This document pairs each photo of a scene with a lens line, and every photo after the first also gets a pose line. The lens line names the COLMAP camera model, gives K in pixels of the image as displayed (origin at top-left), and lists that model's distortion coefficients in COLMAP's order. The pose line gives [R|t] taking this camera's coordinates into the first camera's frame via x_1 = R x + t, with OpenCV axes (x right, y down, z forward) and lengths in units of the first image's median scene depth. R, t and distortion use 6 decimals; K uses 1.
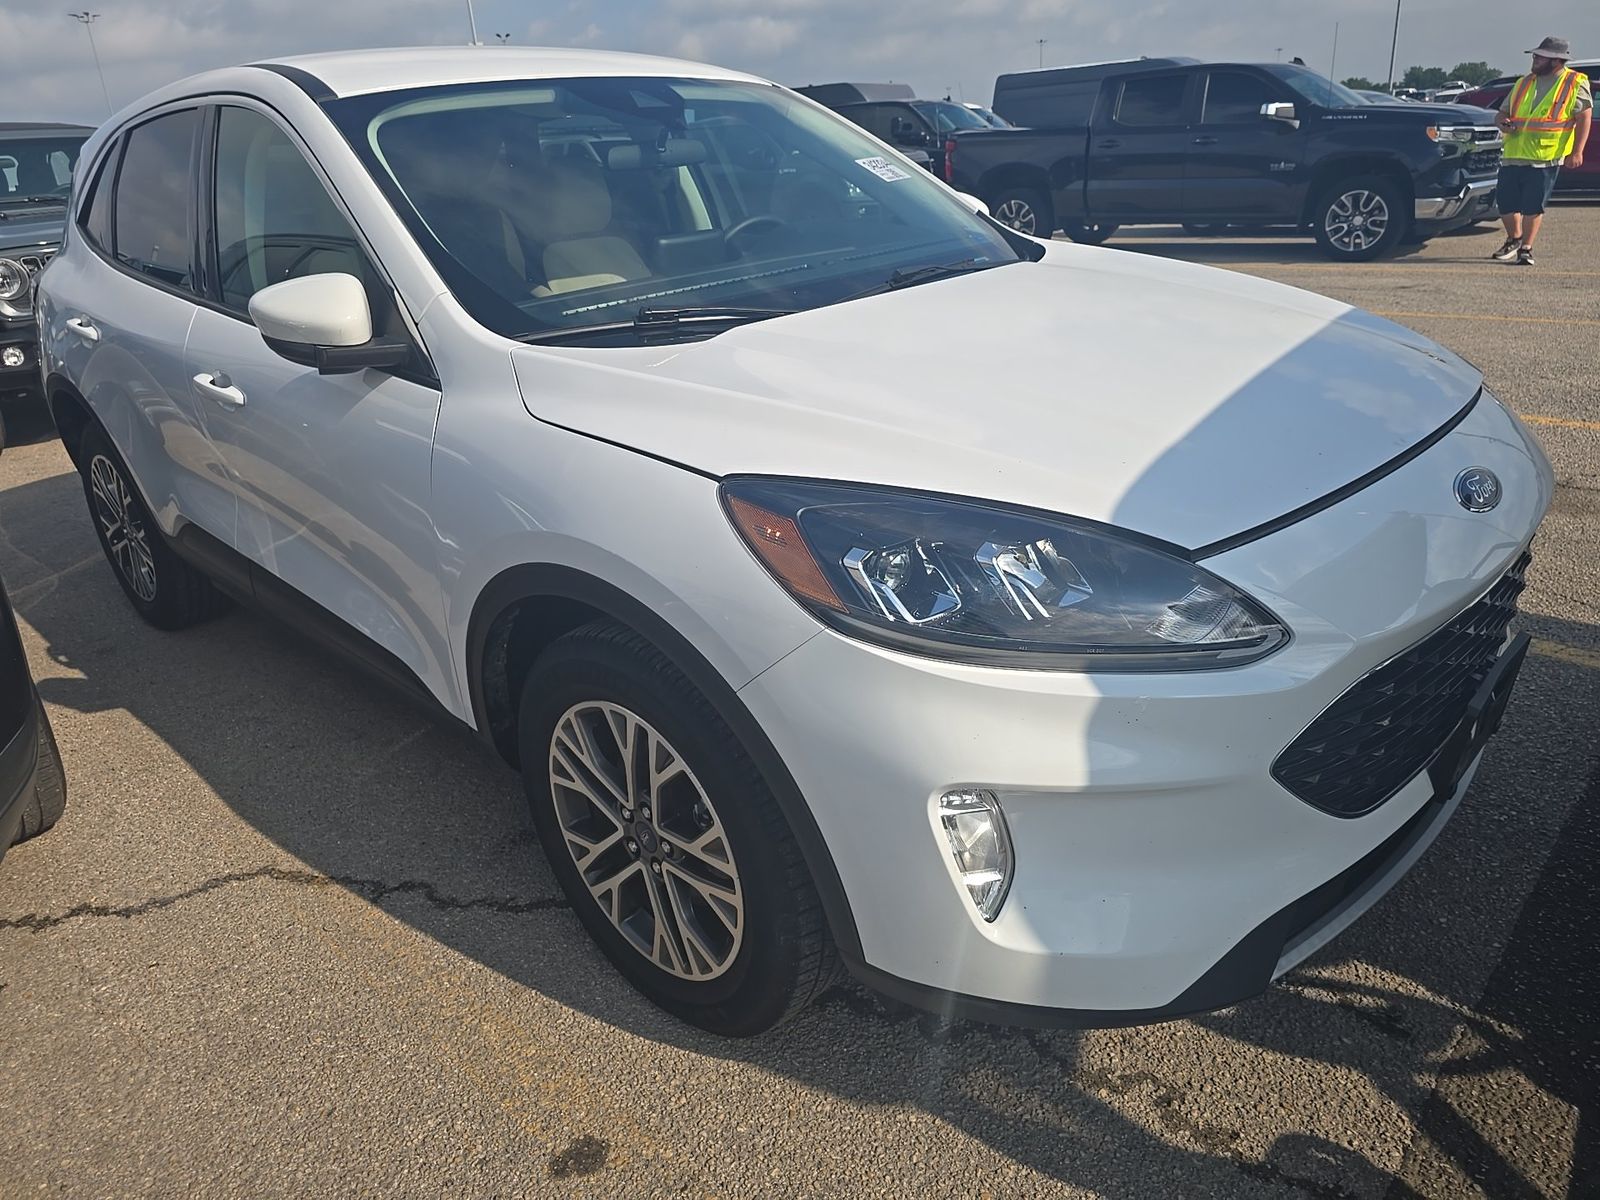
lens RADIAL K [[1096.8, 0, 820.0], [0, 1096.8, 592.5], [0, 0, 1]] dist [0.037578, -0.060047]
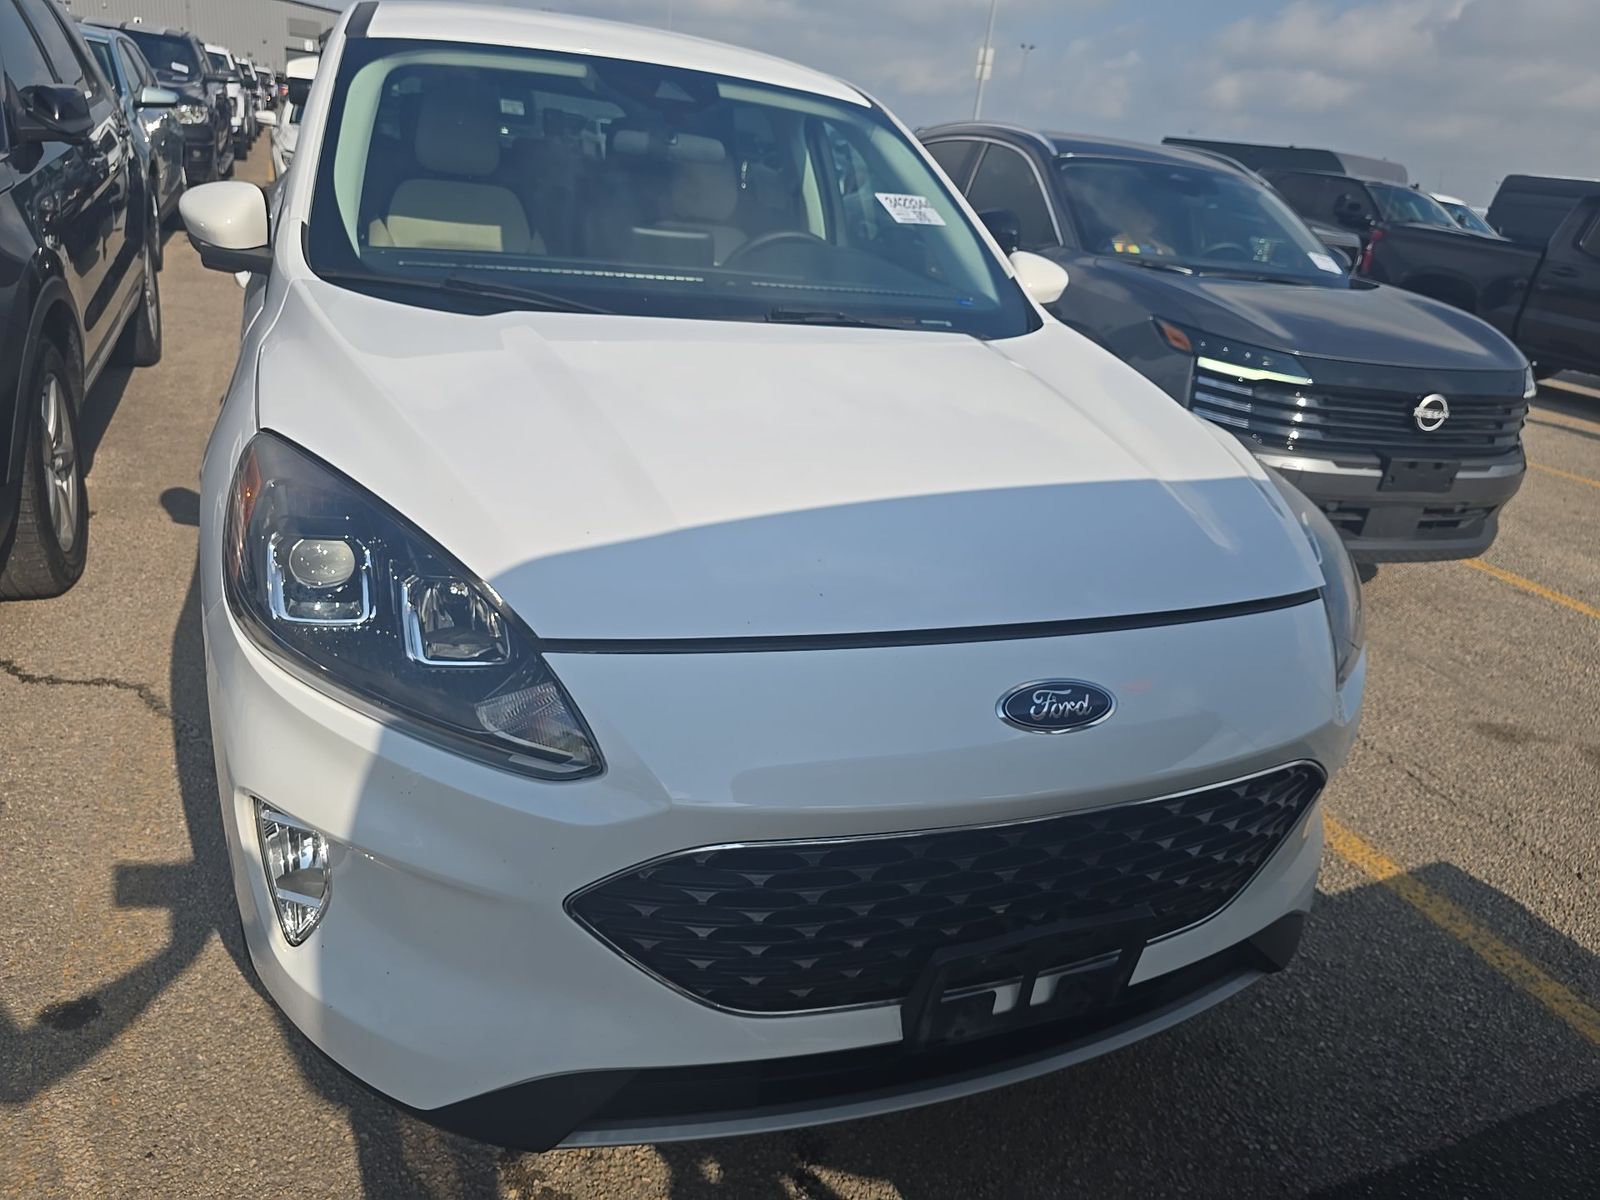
lens RADIAL K [[1112.0, 0, 800.8], [0, 1112.0, 591.2], [0, 0, 1]] dist [0.030681, -0.042984]
pose [[0.899483, 0.310340, -0.307601, 0.422998], [-0.315681, 0.948270, 0.033604, -0.092215], [0.302118, 0.066878, 0.950922, 0.104933]]
